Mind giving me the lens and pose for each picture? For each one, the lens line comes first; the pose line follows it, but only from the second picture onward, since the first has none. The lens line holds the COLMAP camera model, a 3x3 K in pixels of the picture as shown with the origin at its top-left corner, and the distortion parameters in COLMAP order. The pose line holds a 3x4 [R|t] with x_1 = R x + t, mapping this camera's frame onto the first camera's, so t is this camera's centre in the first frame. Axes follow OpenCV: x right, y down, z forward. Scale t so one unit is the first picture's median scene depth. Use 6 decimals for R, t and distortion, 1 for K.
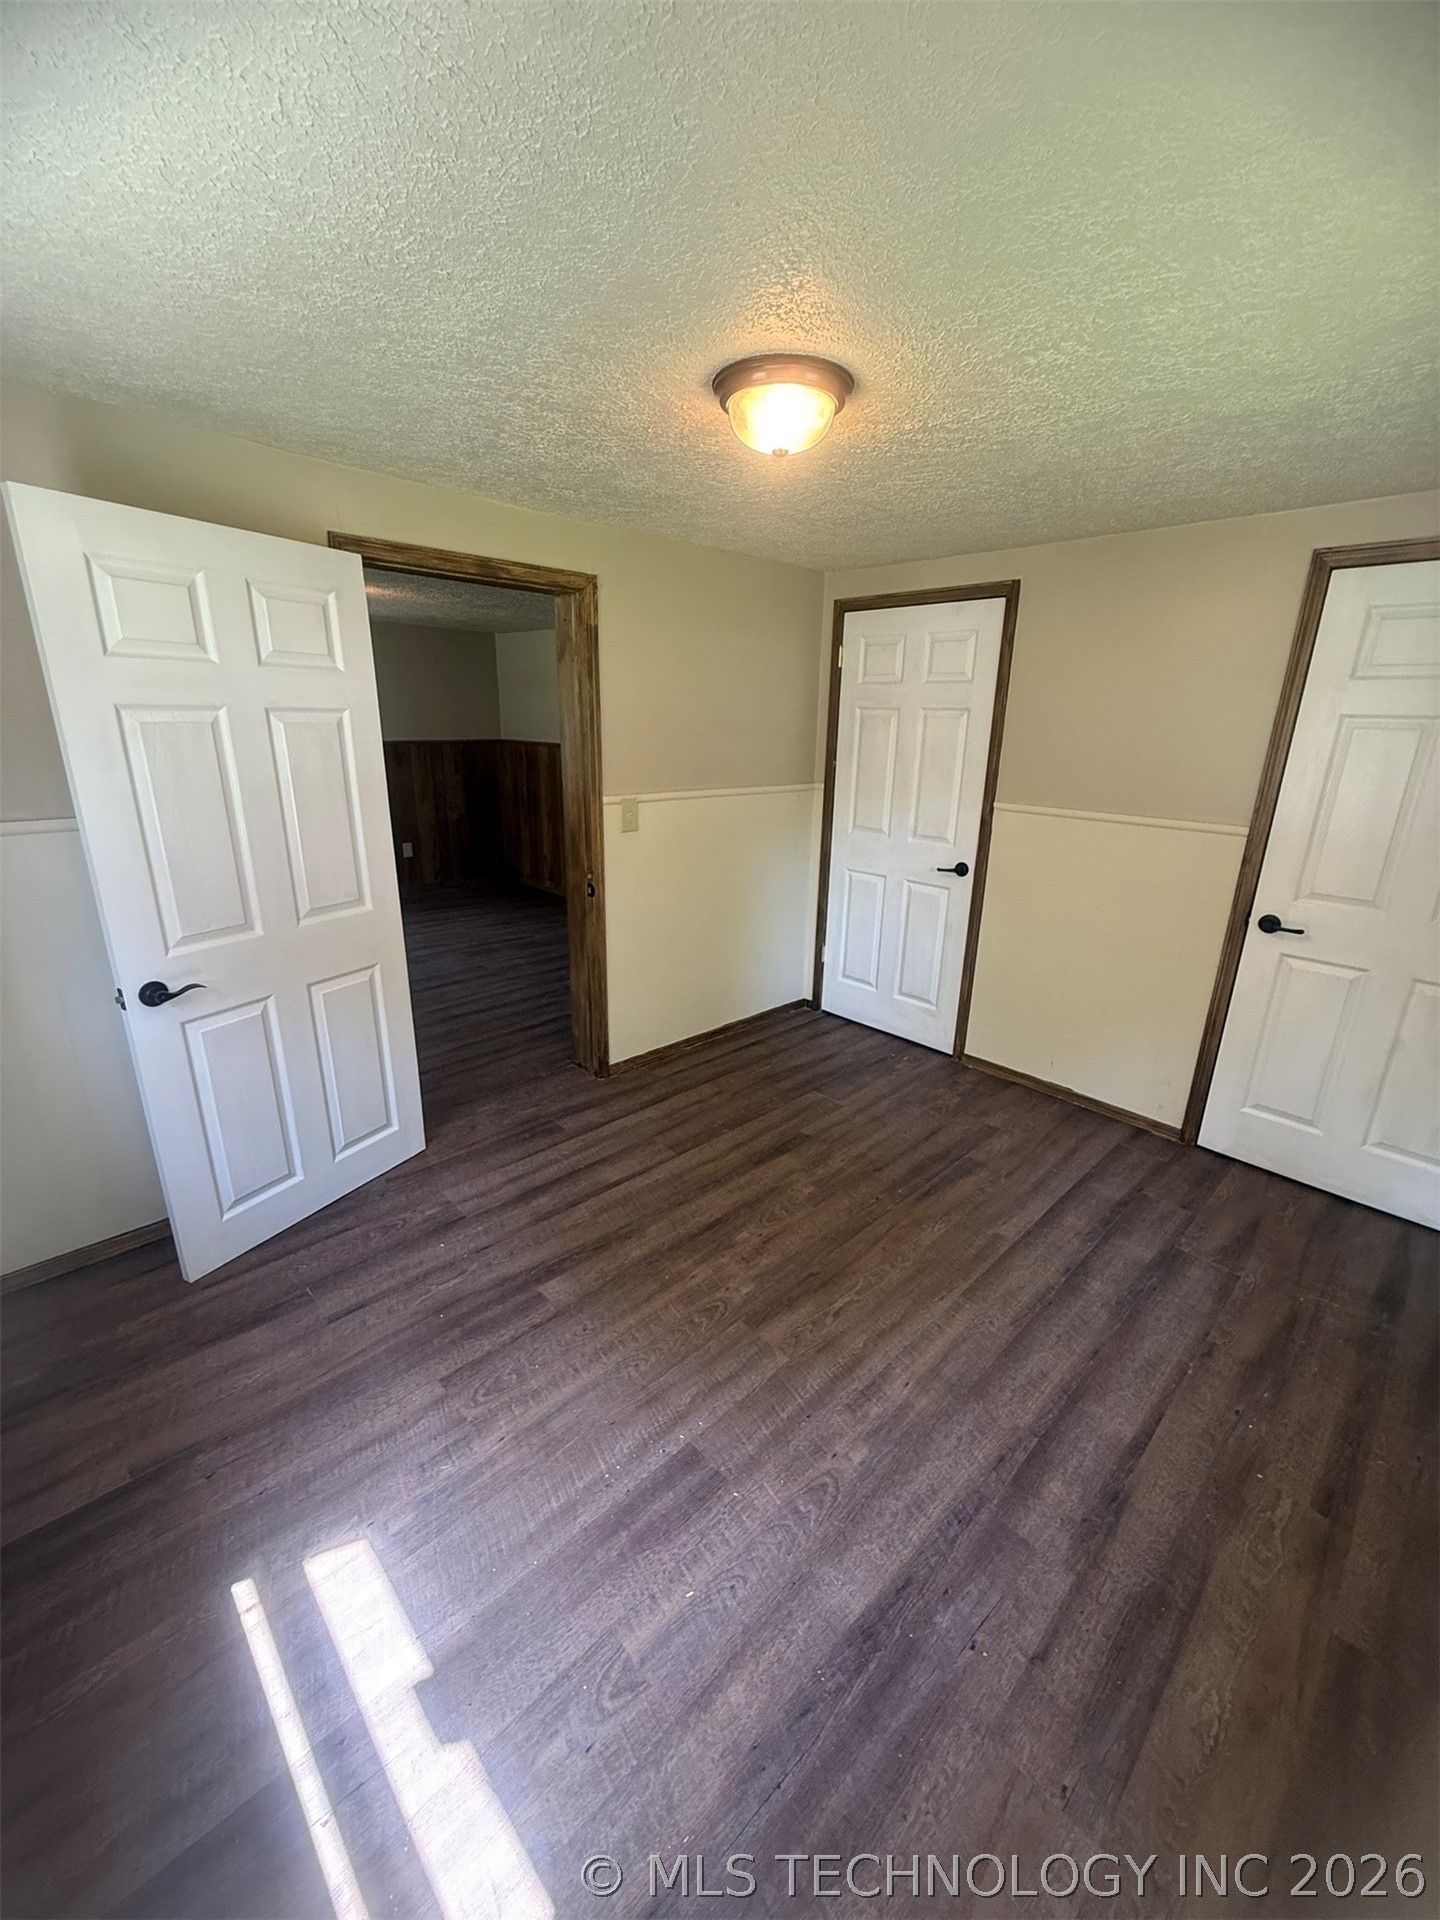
lens RADIAL K [[763.2, 0, 721.9], [0, 763.2, 955.5], [0, 0, 1]] dist [0.001466, -0.000310]
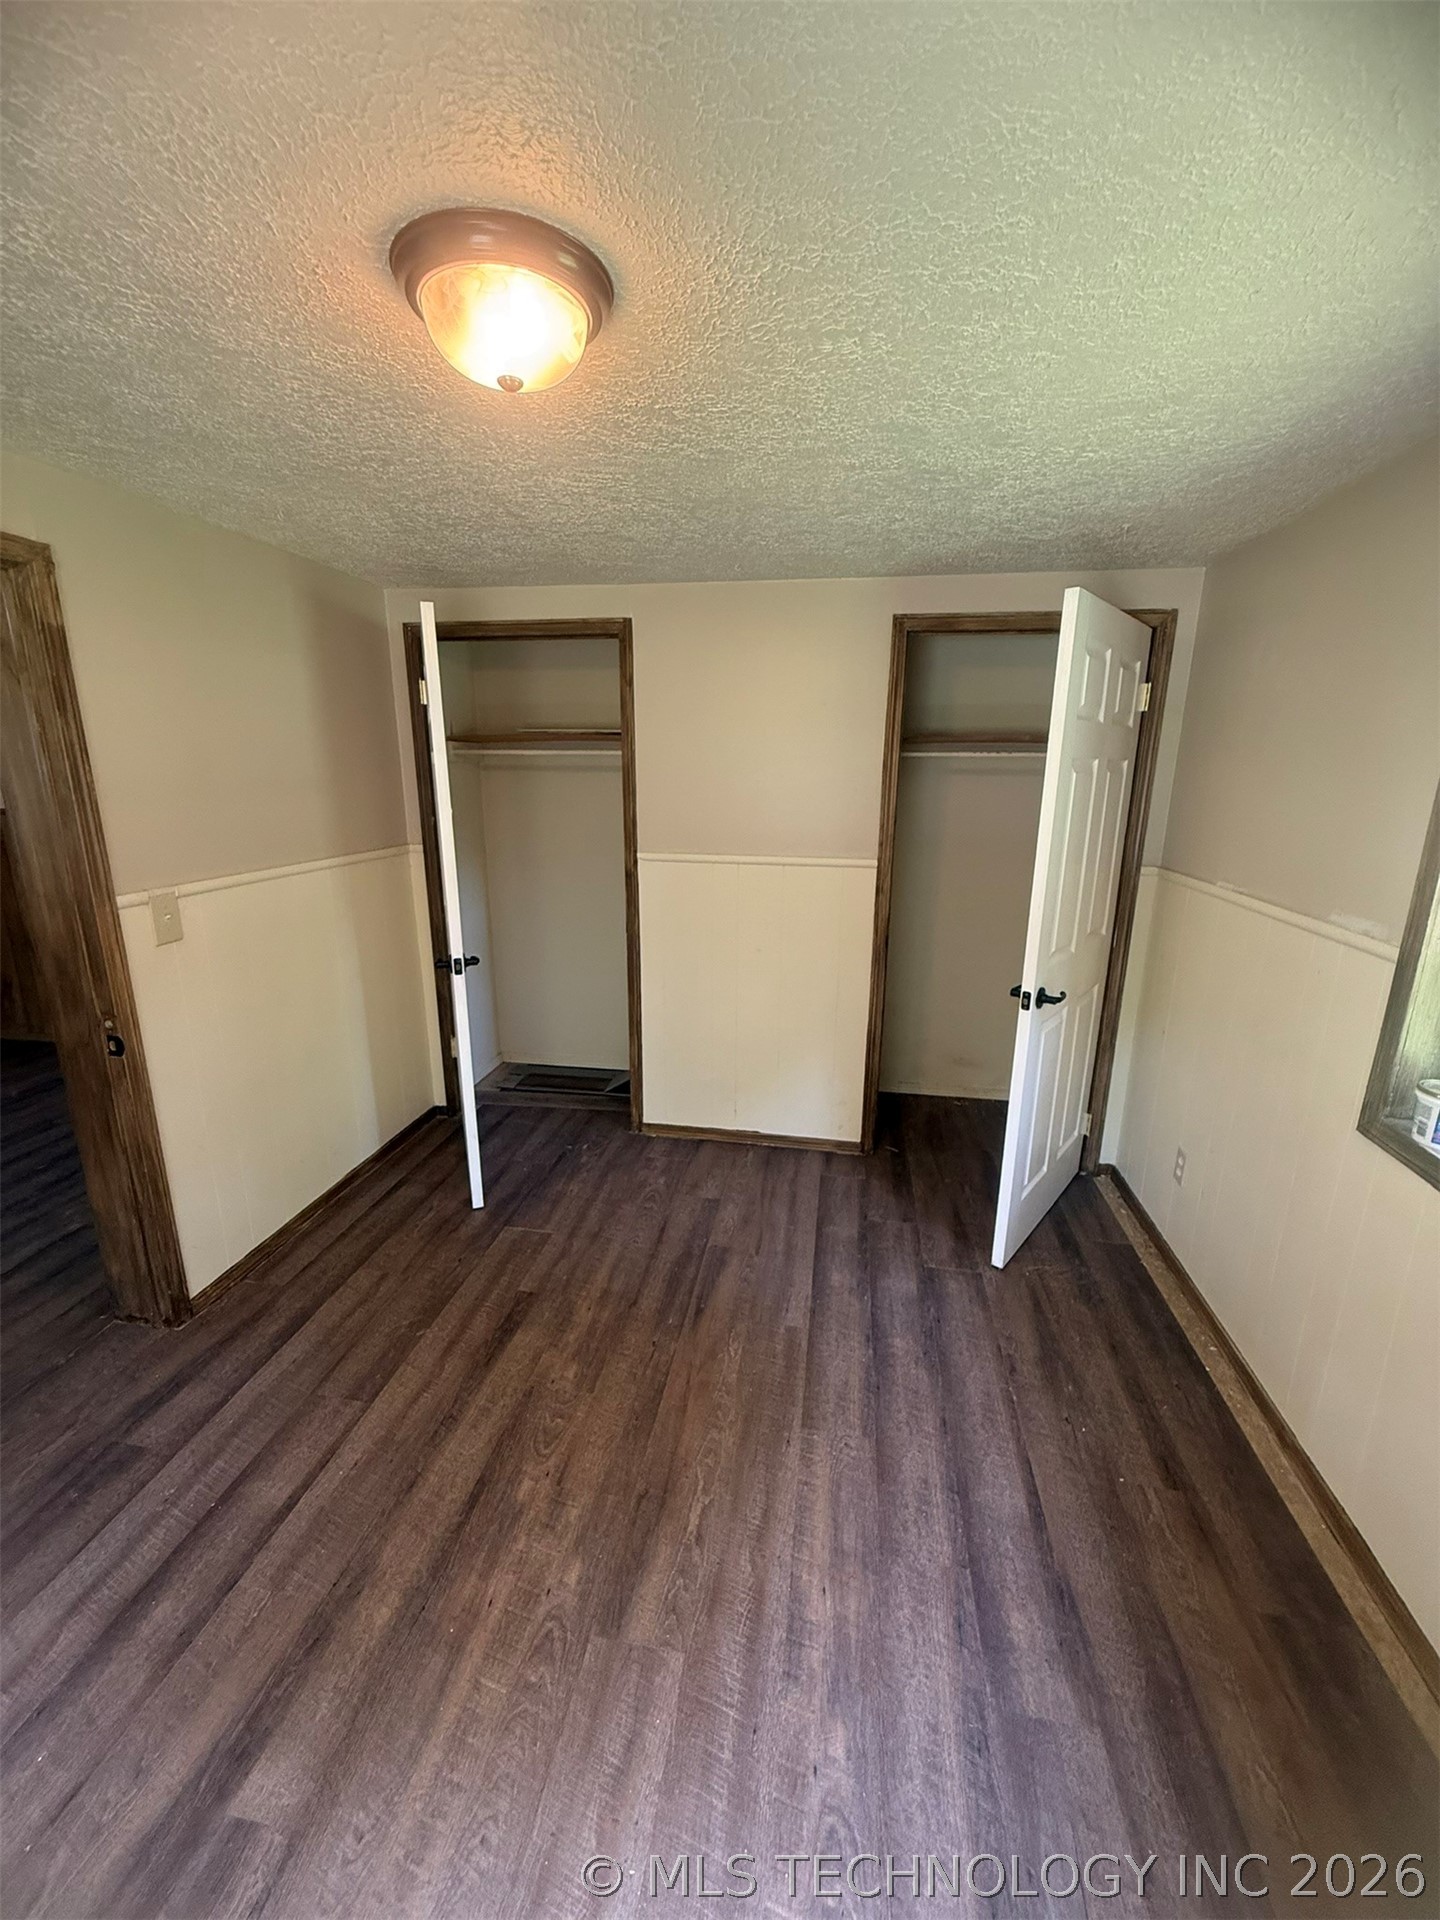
lens RADIAL K [[763.2, 0, 717.1], [0, 763.2, 955.9], [0, 0, 1]] dist [0.001466, -0.000310]
pose [[0.806369, -0.158365, 0.569816, -0.176365], [0.185163, 0.982646, 0.011070, -0.108126], [-0.561680, 0.096582, 0.821698, 0.300954]]
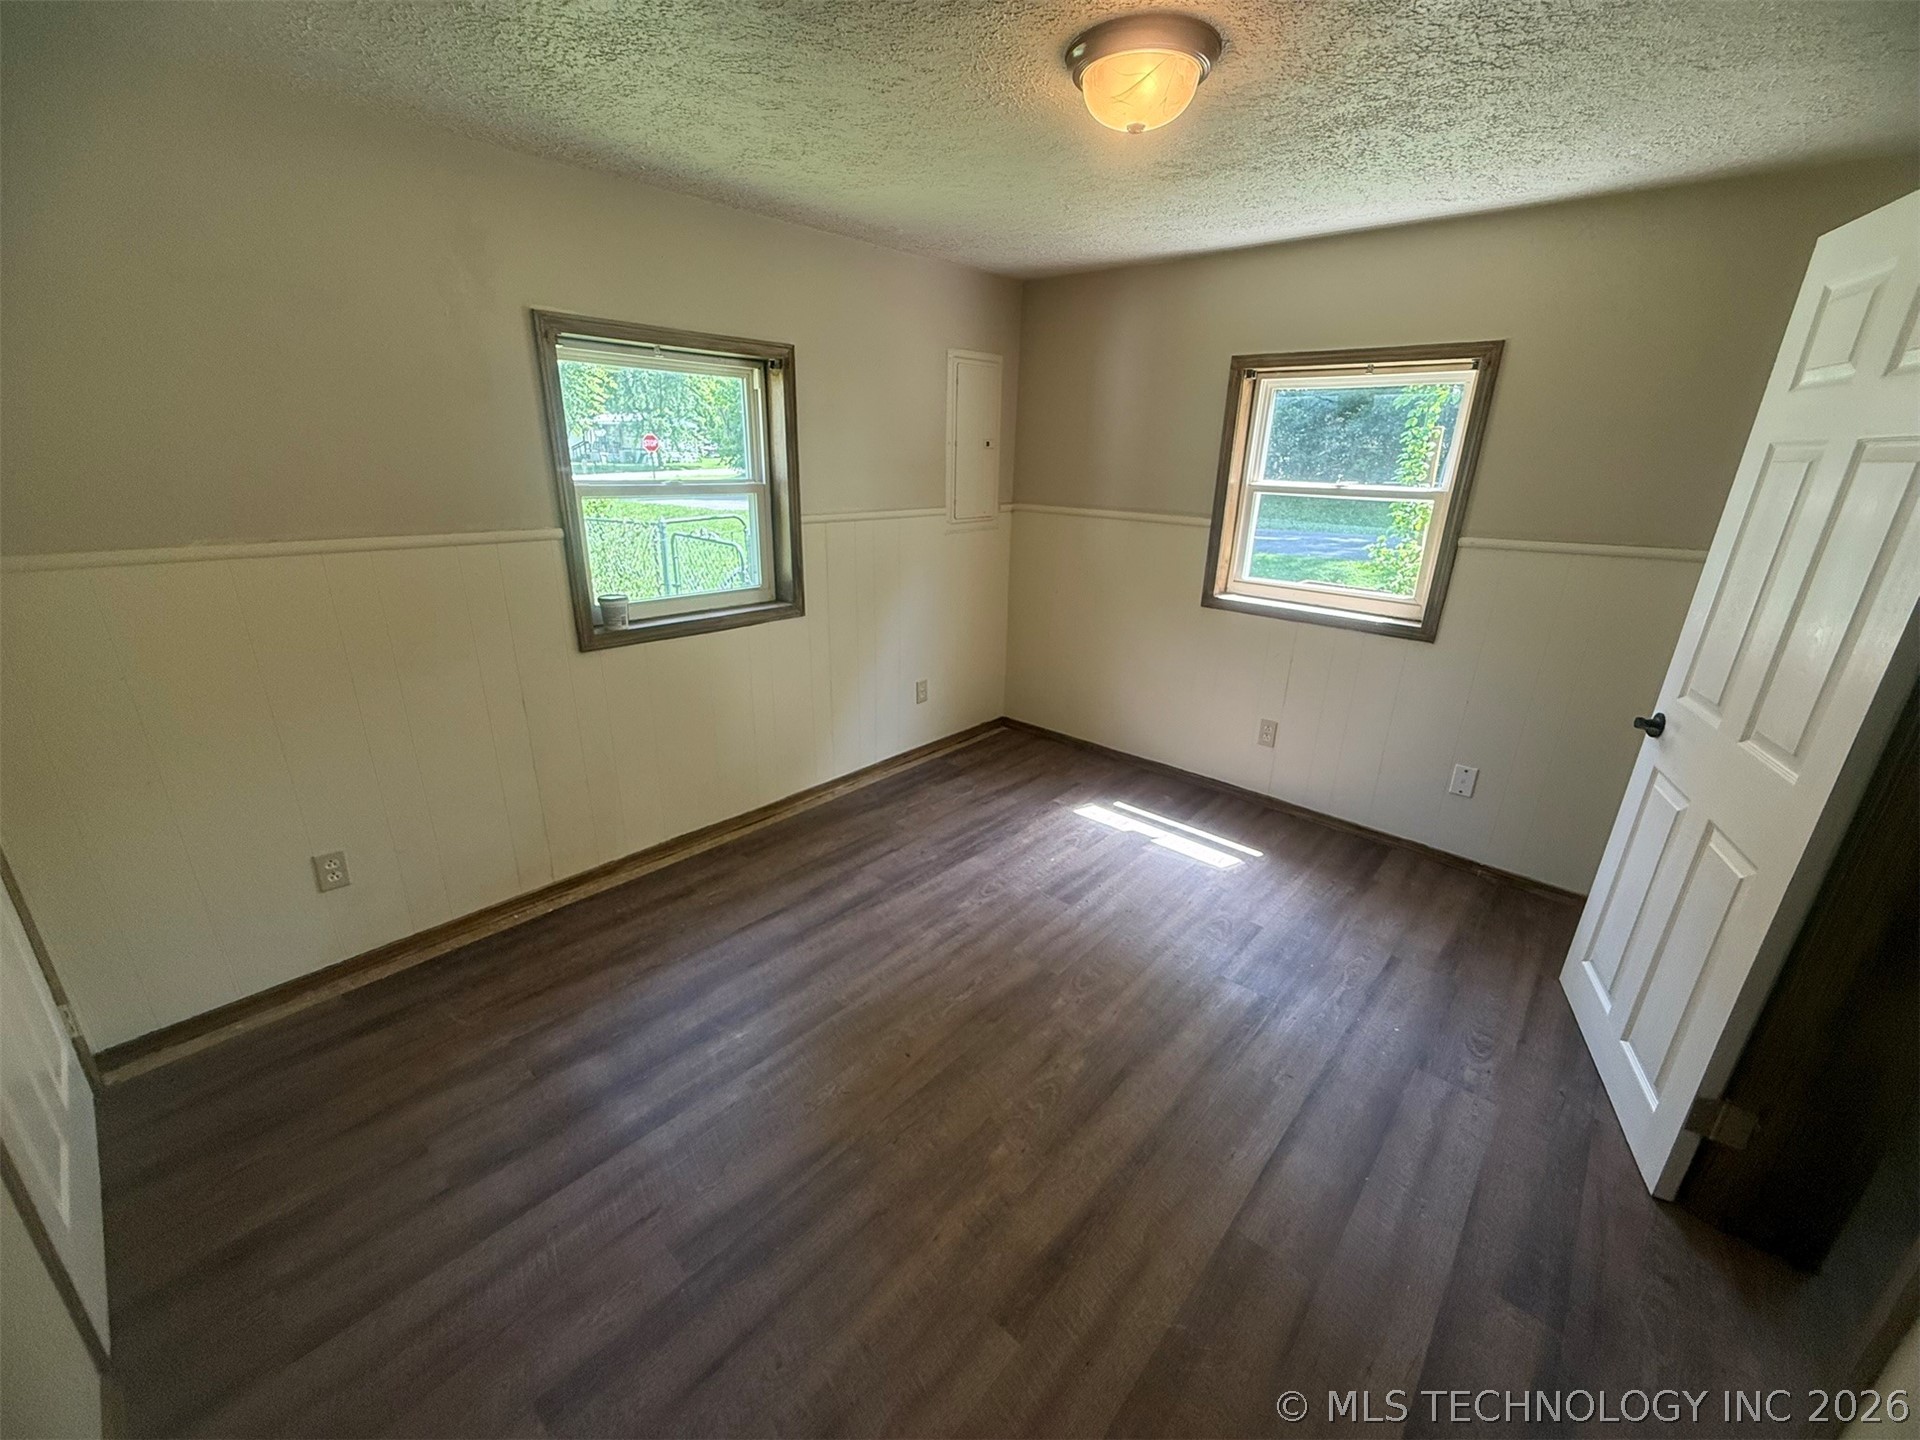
lens RADIAL K [[763.2, 0, 953.9], [0, 763.2, 715.5], [0, 0, 1]] dist [0.001466, -0.000310]
pose [[-0.997138, -0.022725, -0.072106, 0.257832], [-0.061434, 0.799431, 0.597608, -0.472343], [0.044063, 0.600328, -0.798539, 1.611207]]
